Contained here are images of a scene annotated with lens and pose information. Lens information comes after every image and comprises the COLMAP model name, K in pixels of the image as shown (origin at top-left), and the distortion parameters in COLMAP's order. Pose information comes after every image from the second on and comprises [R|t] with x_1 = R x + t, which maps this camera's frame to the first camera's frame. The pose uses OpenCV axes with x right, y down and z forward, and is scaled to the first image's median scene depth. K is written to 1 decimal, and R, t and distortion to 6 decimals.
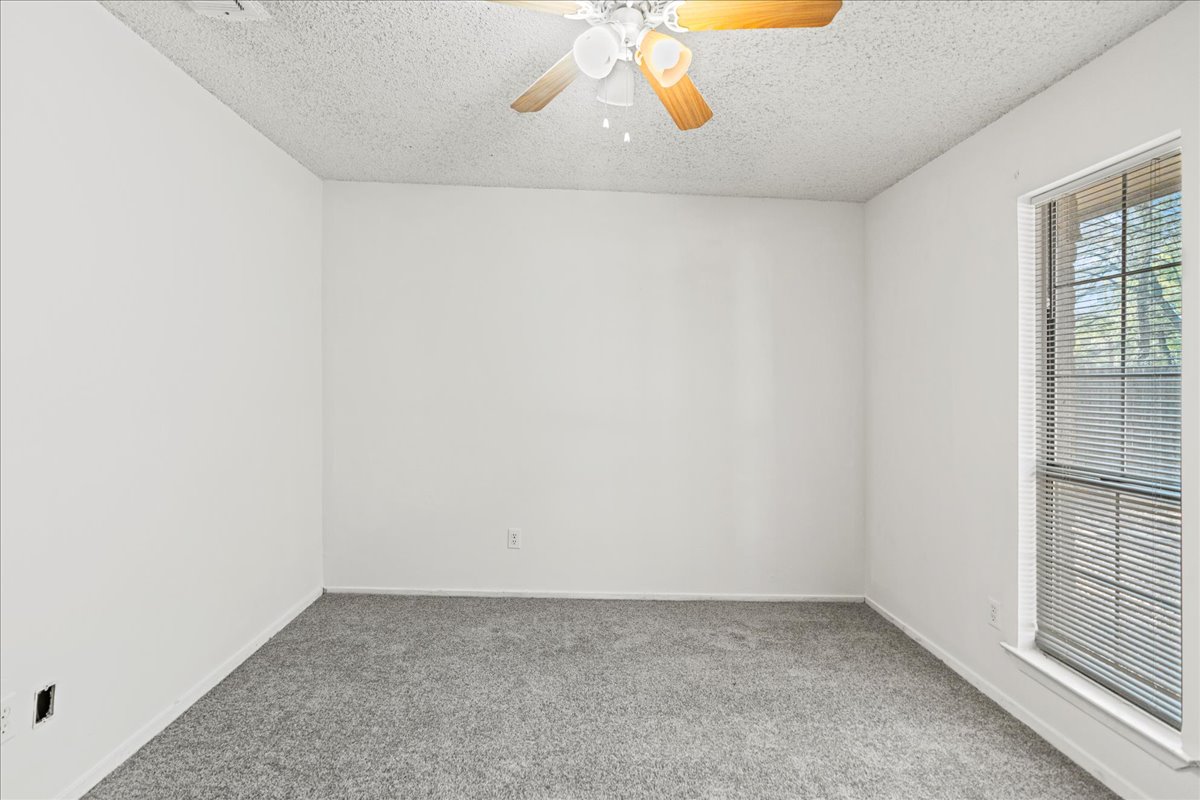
lens RADIAL K [[547.7, 0, 591.5], [0, 547.7, 395.1], [0, 0, 1]] dist [-0.012329, 0.005220]
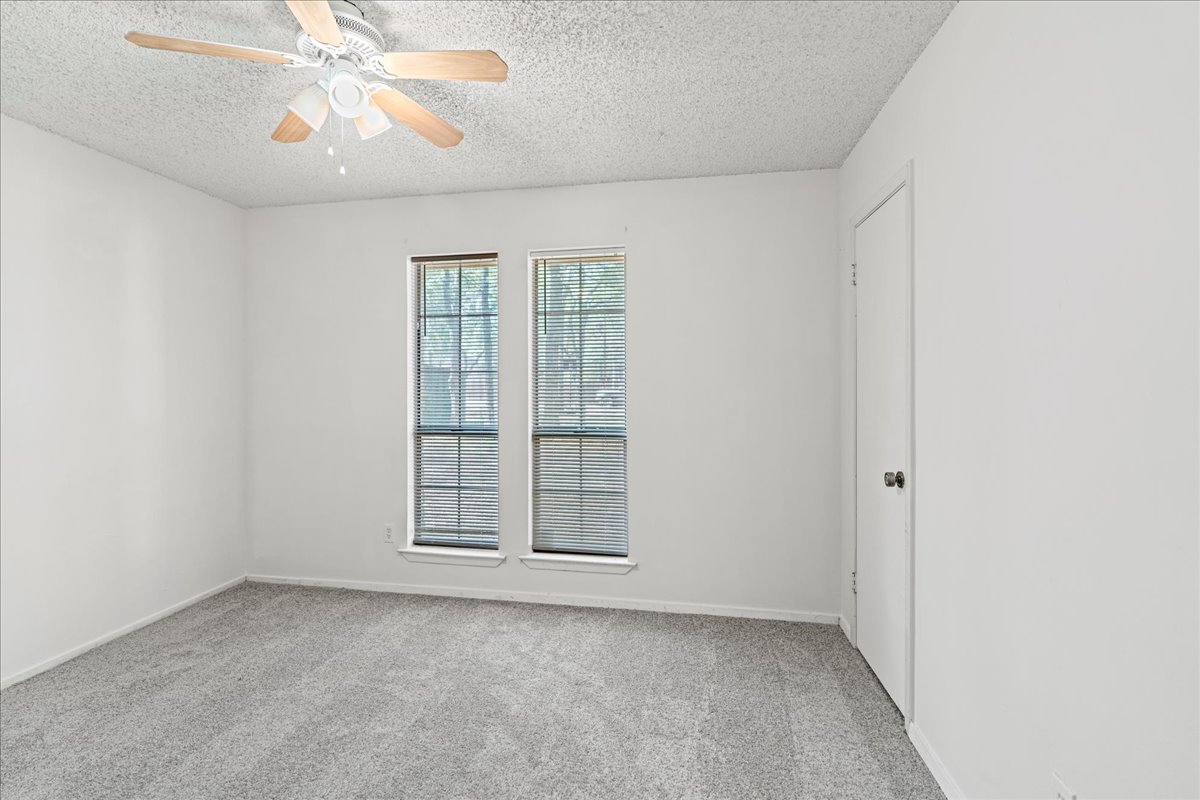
lens RADIAL K [[554.0, 0, 589.7], [0, 554.0, 395.6], [0, 0, 1]] dist [-0.018459, 0.007820]
pose [[0.211539, -0.049147, 0.976133, -0.507393], [0.026161, 0.998662, 0.044612, -0.019006], [-0.977019, 0.016100, 0.212541, 0.131562]]
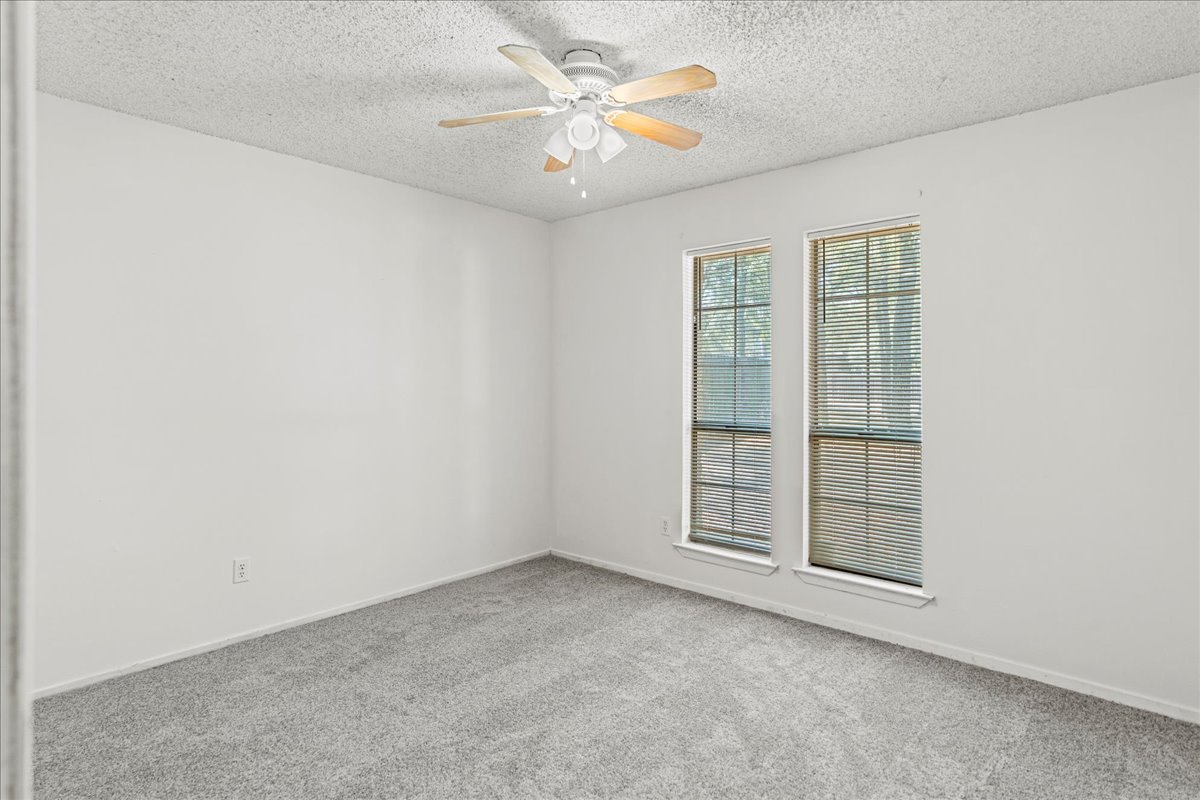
lens RADIAL K [[636.8, 0, 597.9], [0, 636.8, 394.1], [0, 0, 1]] dist [-0.001521, 0.001417]
pose [[0.685076, -0.044592, 0.727105, -0.553316], [0.031663, 0.999004, 0.031435, -0.016076], [-0.727783, 0.001487, 0.685806, -0.048796]]
